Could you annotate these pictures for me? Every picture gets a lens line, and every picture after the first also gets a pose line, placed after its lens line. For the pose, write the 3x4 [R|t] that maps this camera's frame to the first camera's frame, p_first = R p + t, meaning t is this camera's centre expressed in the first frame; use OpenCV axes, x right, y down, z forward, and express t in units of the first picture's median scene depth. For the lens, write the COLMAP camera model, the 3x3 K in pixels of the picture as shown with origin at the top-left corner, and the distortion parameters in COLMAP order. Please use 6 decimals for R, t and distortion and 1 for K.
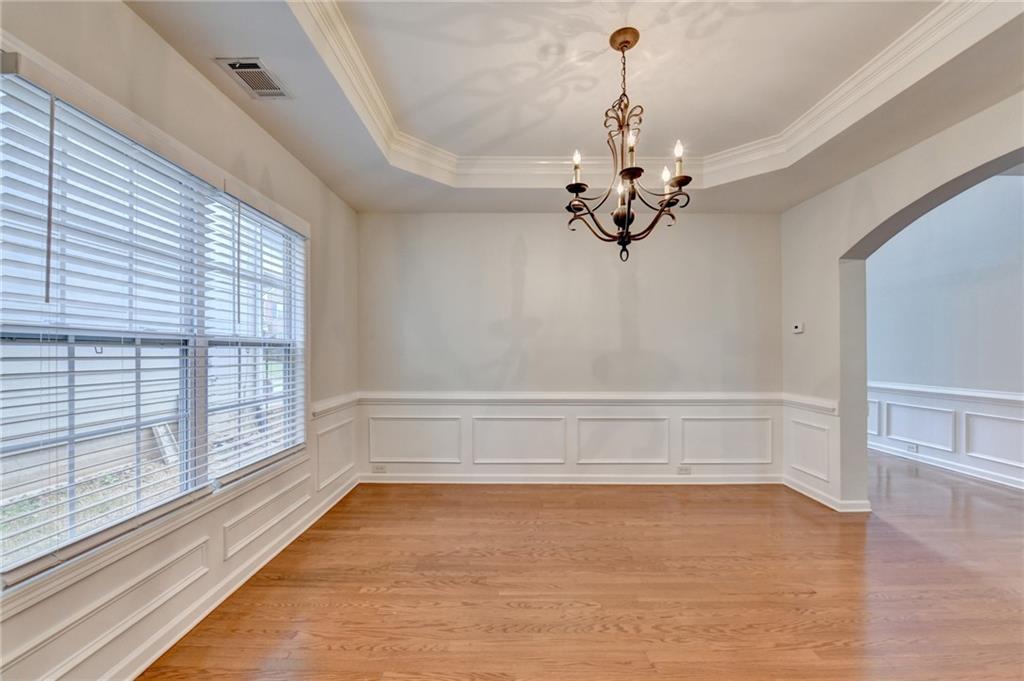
lens RADIAL K [[414.0, 0, 498.9], [0, 414.0, 352.1], [0, 0, 1]] dist [-0.013418, -0.003445]
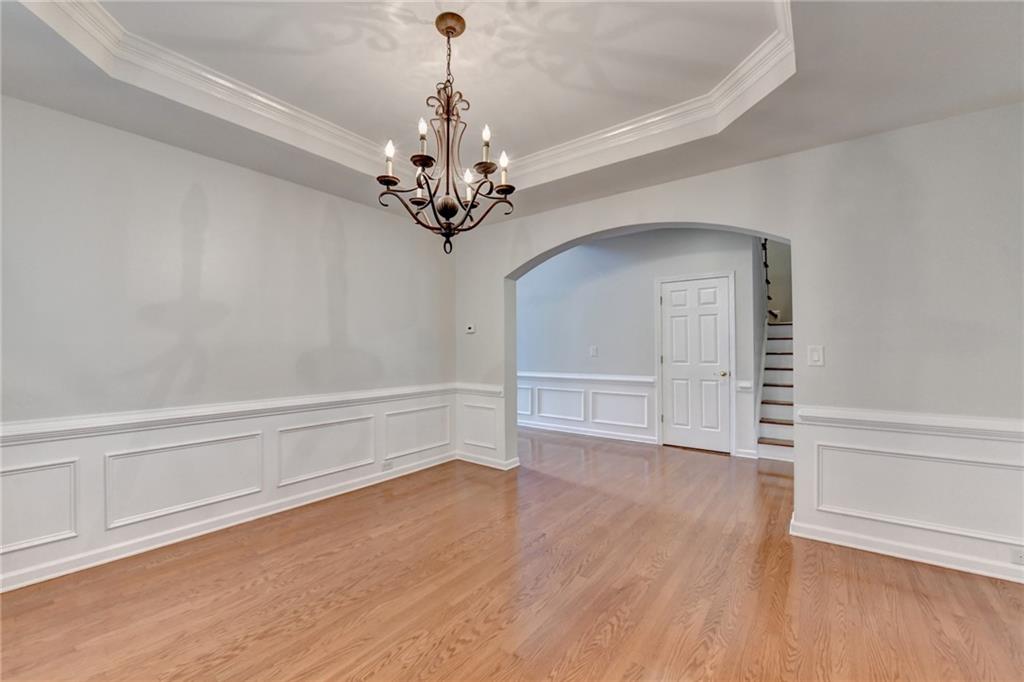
lens RADIAL K [[412.6, 0, 511.1], [0, 412.6, 342.6], [0, 0, 1]] dist [-0.019499, -0.000193]
pose [[0.606317, 0.008910, 0.795173, -0.208574], [0.003104, 0.999903, -0.013570, -0.000850], [-0.795217, 0.010696, 0.606231, 0.179088]]
